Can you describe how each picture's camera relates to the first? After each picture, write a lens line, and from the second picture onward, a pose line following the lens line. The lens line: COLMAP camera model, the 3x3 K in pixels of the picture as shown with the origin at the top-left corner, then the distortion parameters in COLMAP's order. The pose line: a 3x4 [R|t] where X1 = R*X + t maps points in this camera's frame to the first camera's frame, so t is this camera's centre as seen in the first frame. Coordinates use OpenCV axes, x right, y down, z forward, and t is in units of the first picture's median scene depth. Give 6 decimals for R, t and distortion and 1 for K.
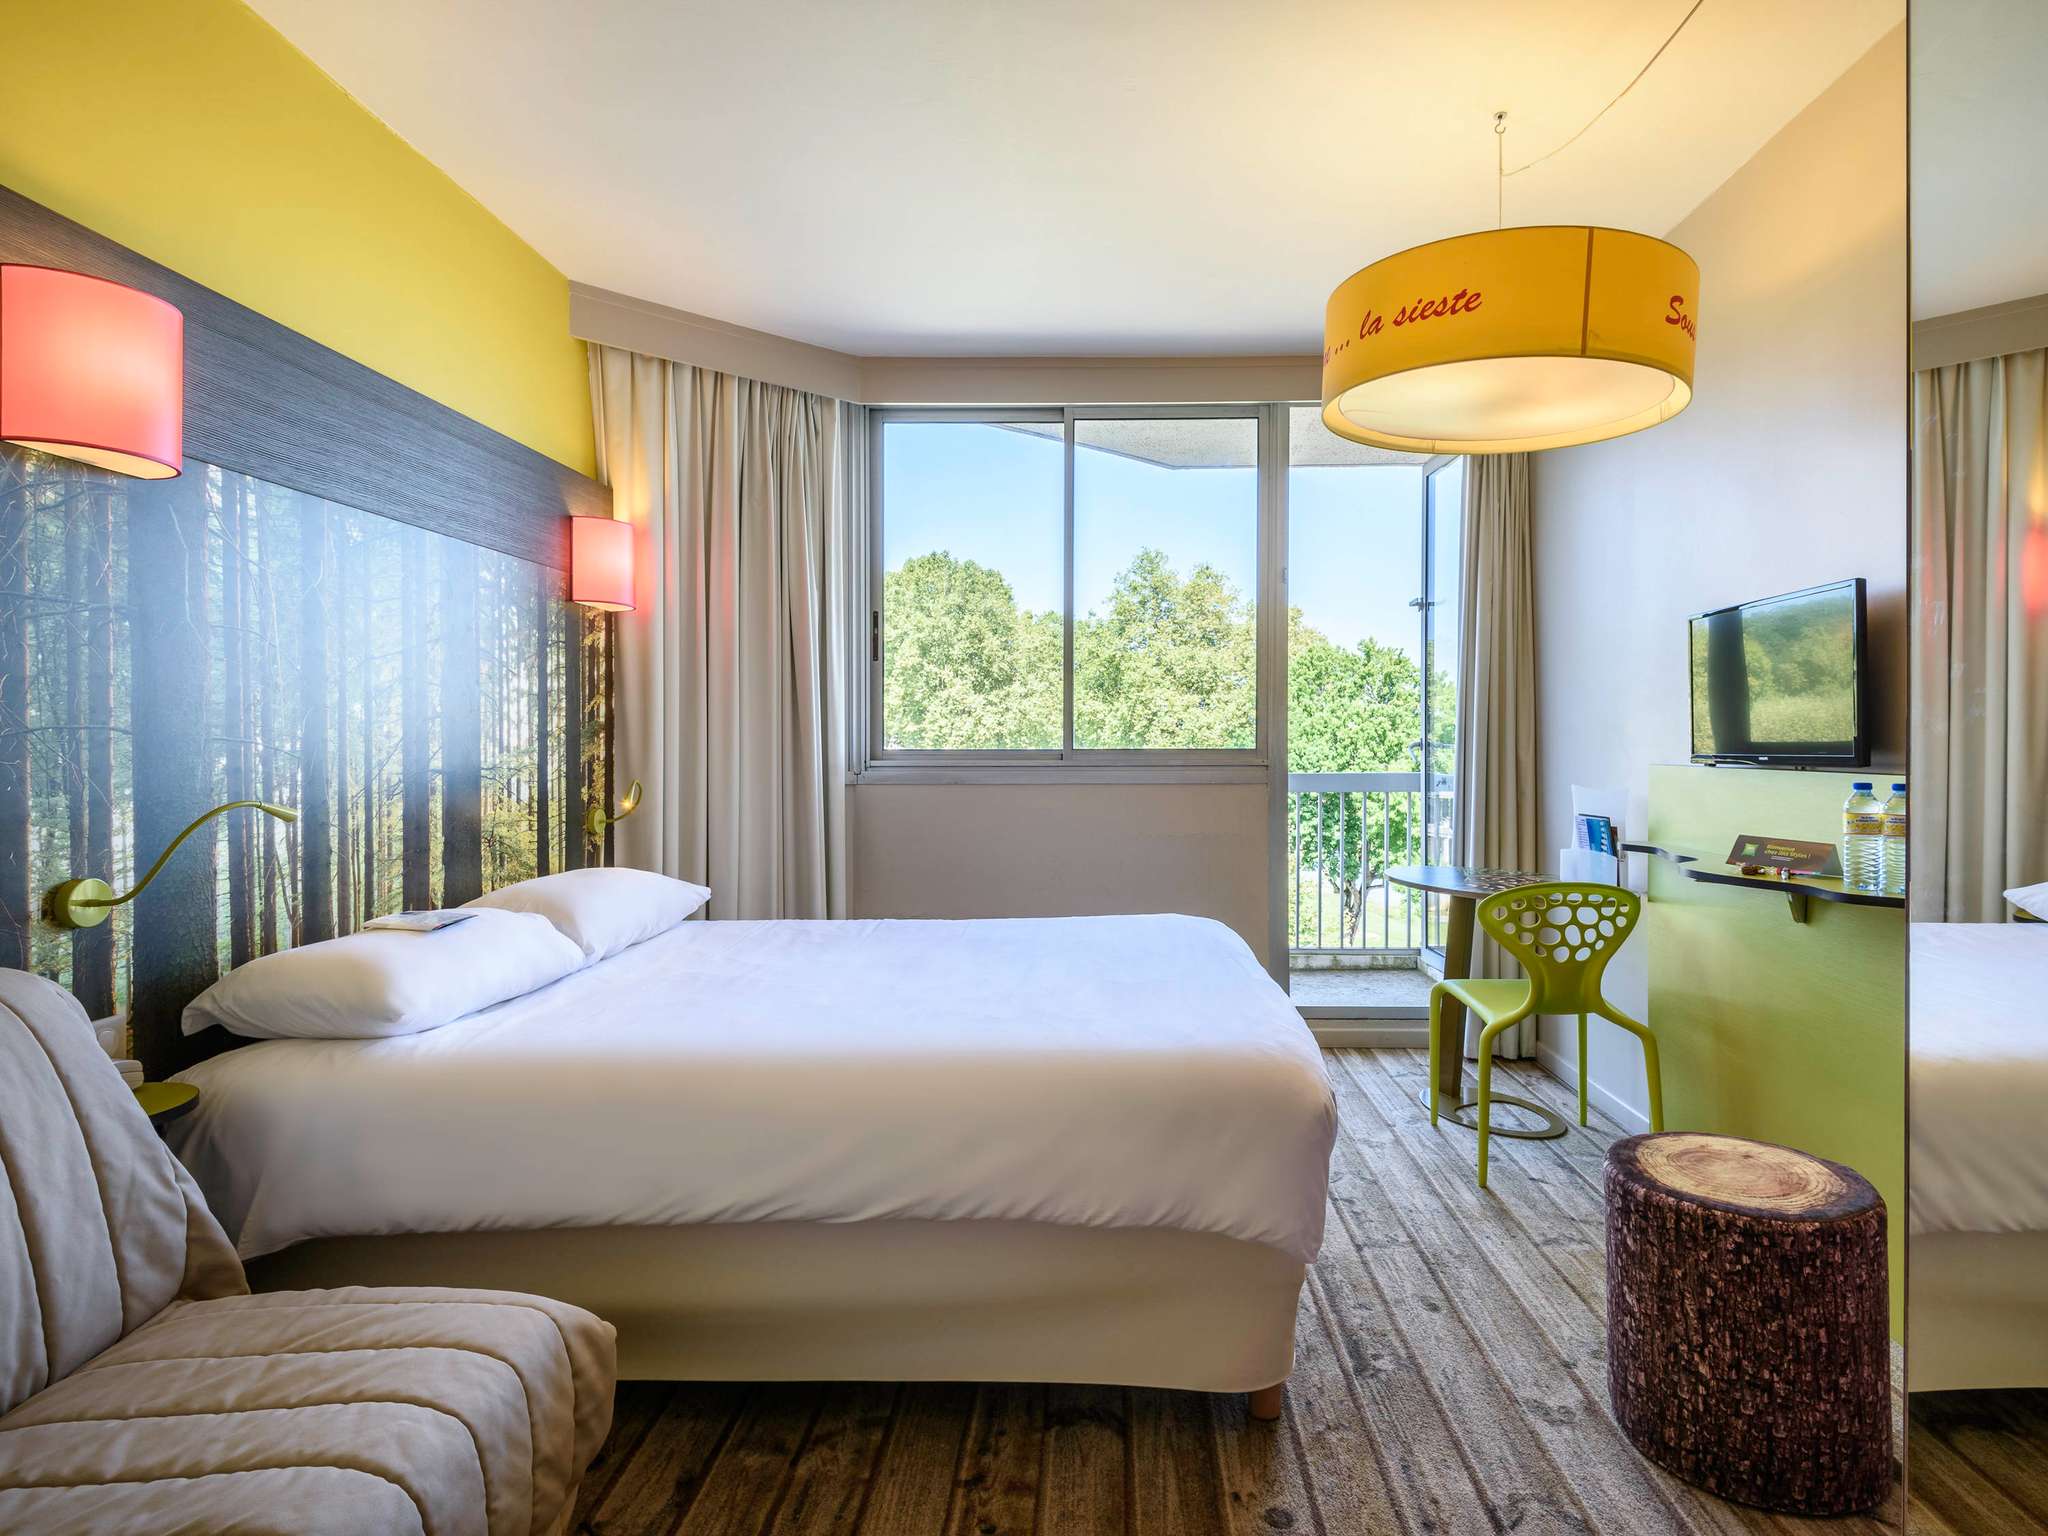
lens RADIAL K [[1217.1, 0, 1099.8], [0, 1217.1, 748.1], [0, 0, 1]] dist [-0.014232, -0.007532]
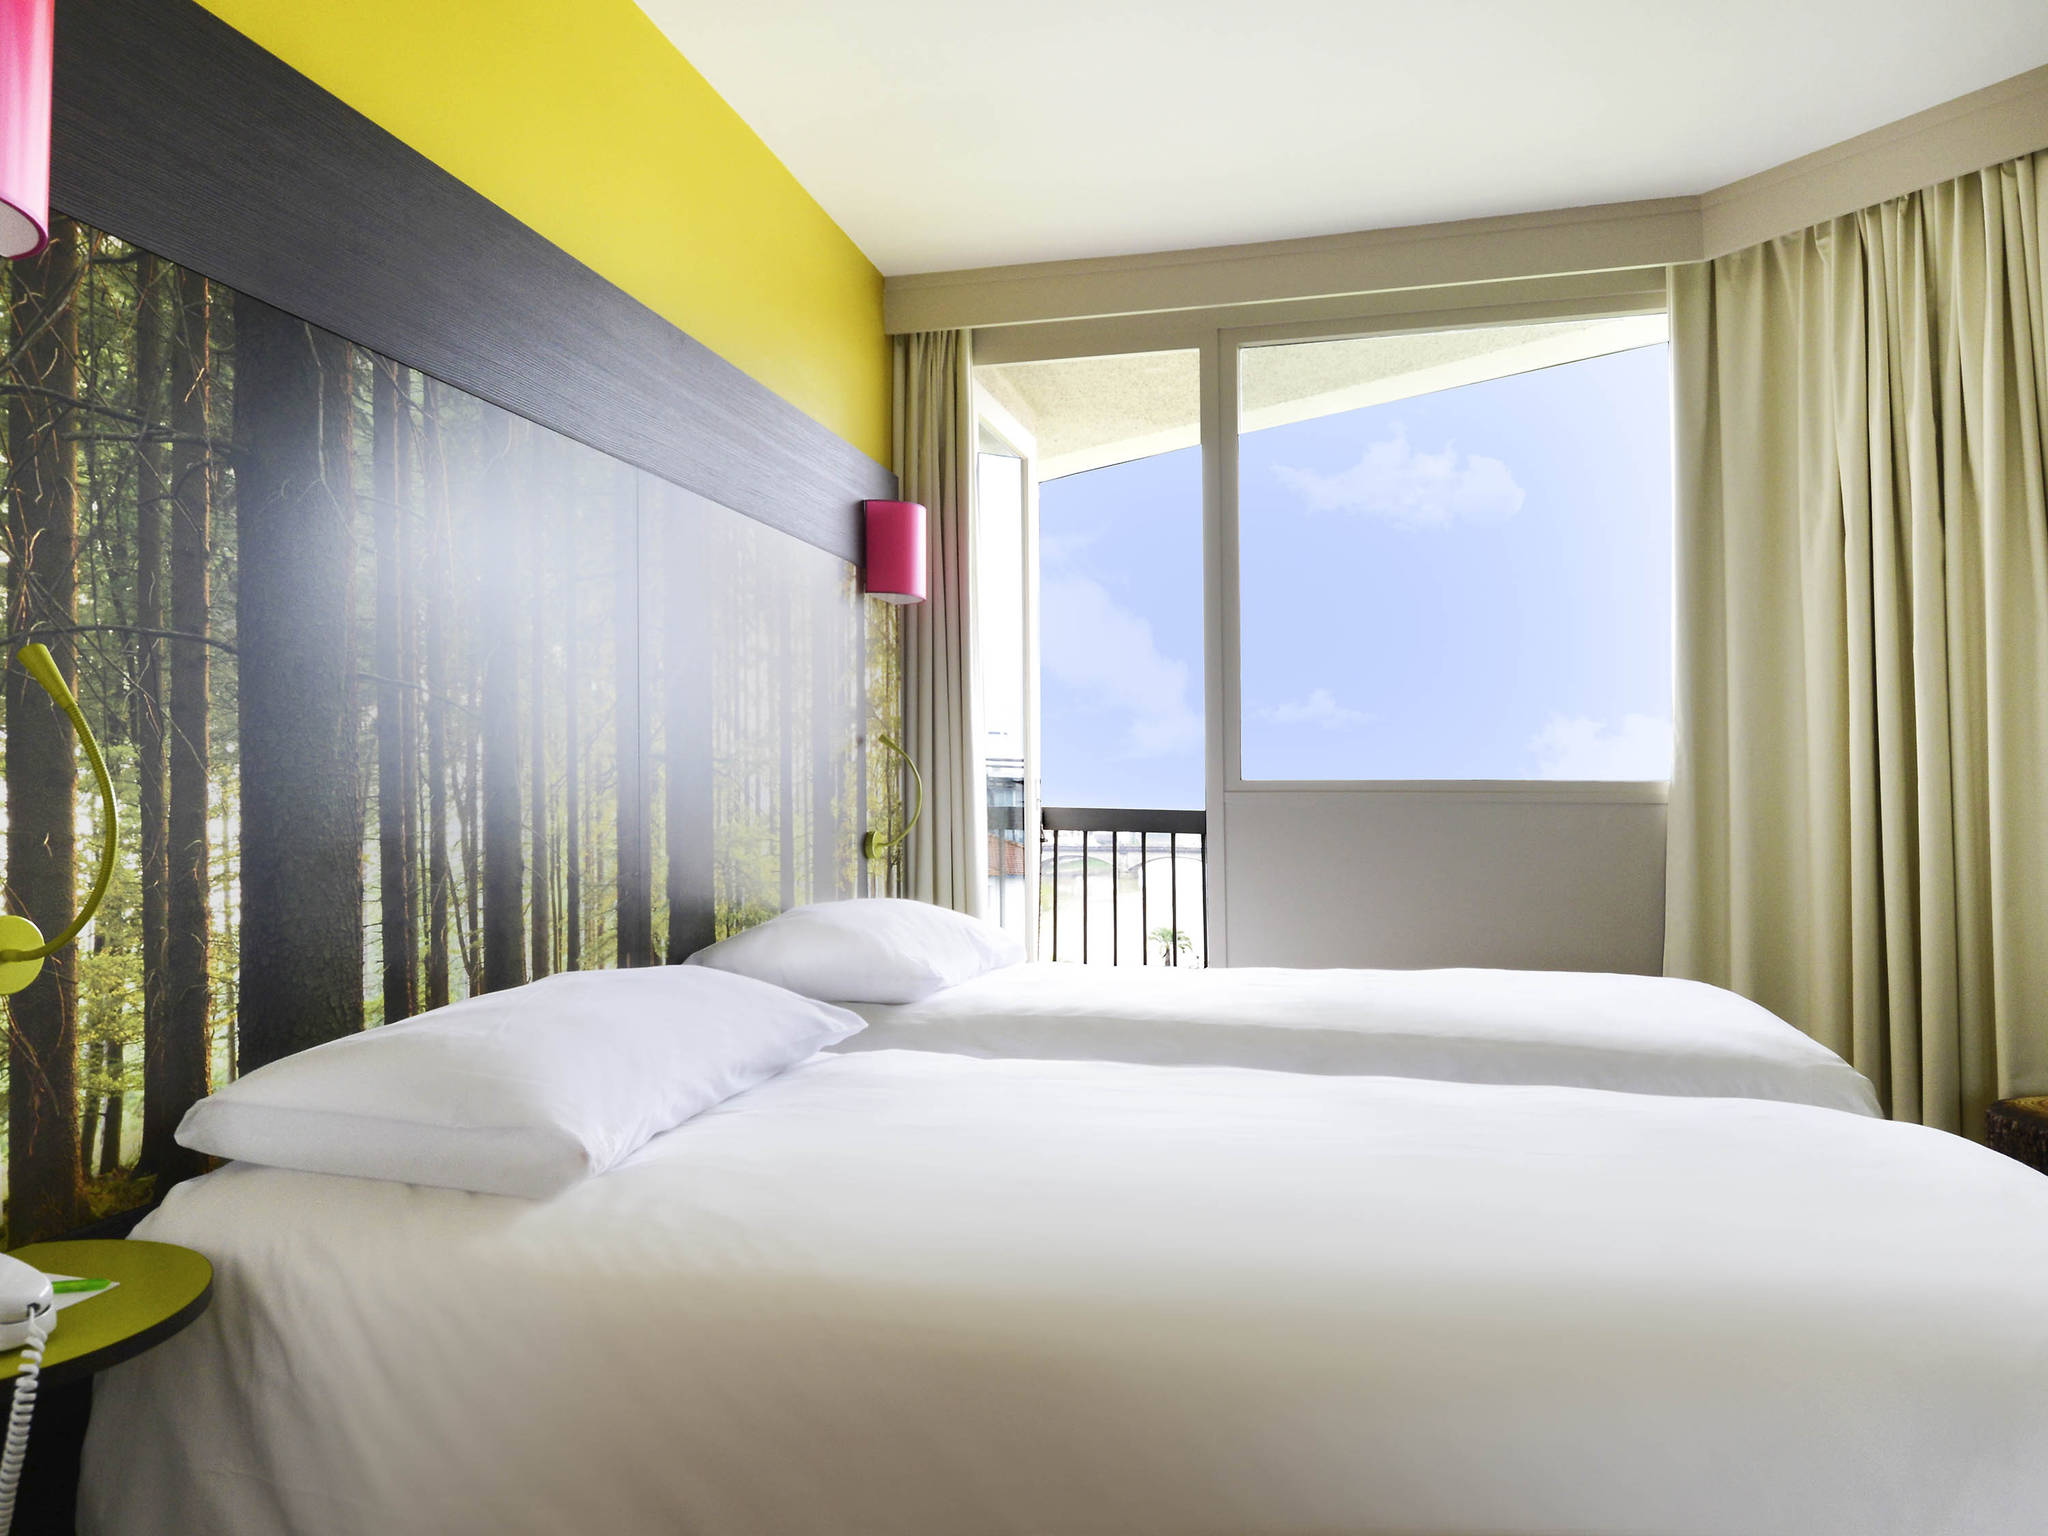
lens RADIAL K [[1448.6, 0, 1027.6], [0, 1448.6, 767.3], [0, 0, 1]] dist [-0.012855, -0.029745]
pose [[0.979262, -0.017248, -0.201862, -0.224153], [0.012171, 0.999578, -0.026364, 0.058549], [0.202231, 0.023360, 0.979059, 0.308757]]
